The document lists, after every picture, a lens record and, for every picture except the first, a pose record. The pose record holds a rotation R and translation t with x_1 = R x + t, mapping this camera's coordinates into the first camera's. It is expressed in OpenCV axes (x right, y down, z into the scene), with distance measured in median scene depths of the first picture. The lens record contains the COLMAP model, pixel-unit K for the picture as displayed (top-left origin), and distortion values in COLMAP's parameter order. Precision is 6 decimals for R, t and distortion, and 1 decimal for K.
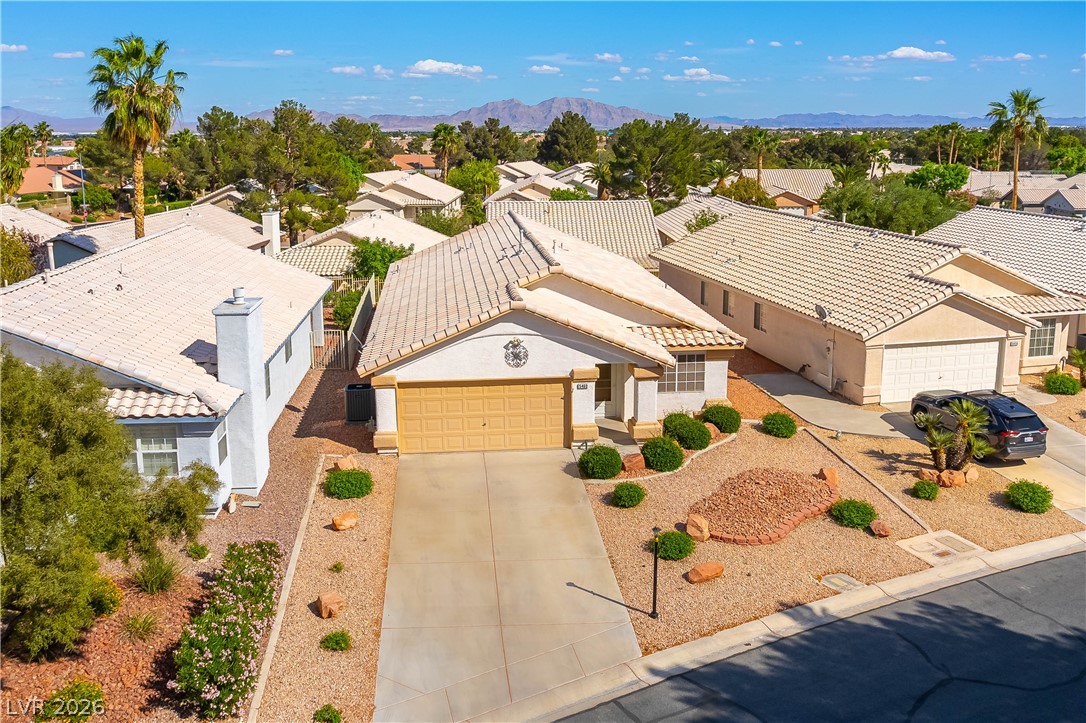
lens RADIAL K [[869.1, 0, 444.2], [0, 869.1, 357.7], [0, 0, 1]] dist [-0.030132, -0.001739]
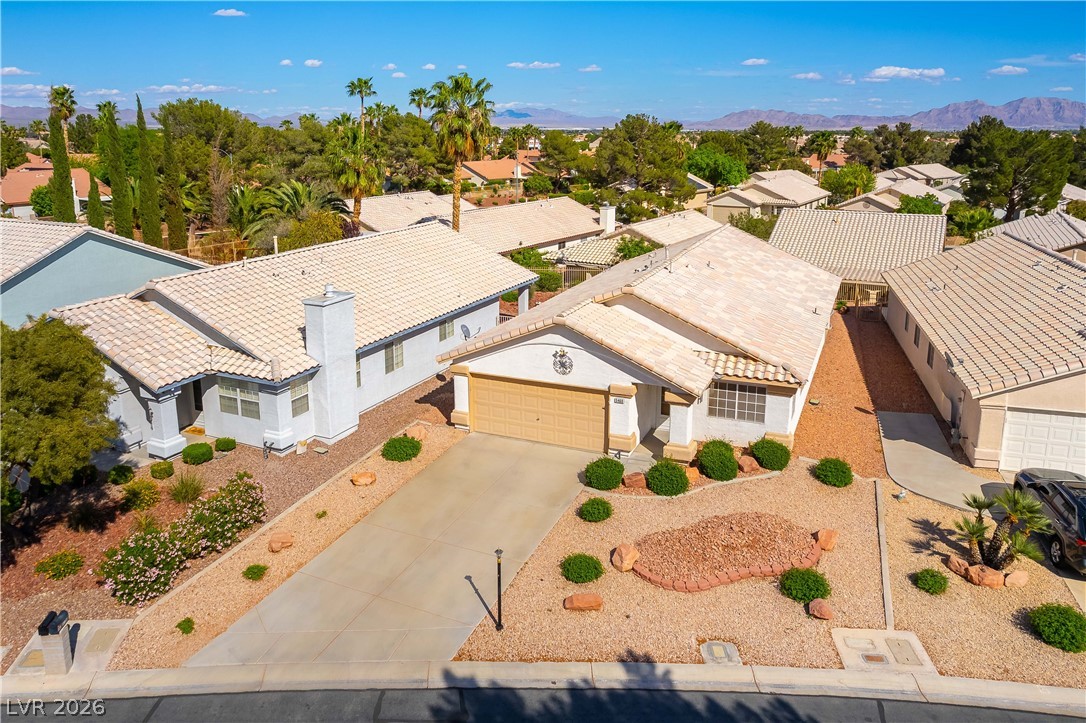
lens RADIAL K [[713.4, 0, 549.4], [0, 713.4, 329.0], [0, 0, 1]] dist [-0.066035, 0.072326]
pose [[0.895144, 0.121991, -0.428761, 0.451884], [-0.112861, 0.992510, 0.046764, -0.088020], [0.431254, 0.006530, 0.902207, 0.158733]]
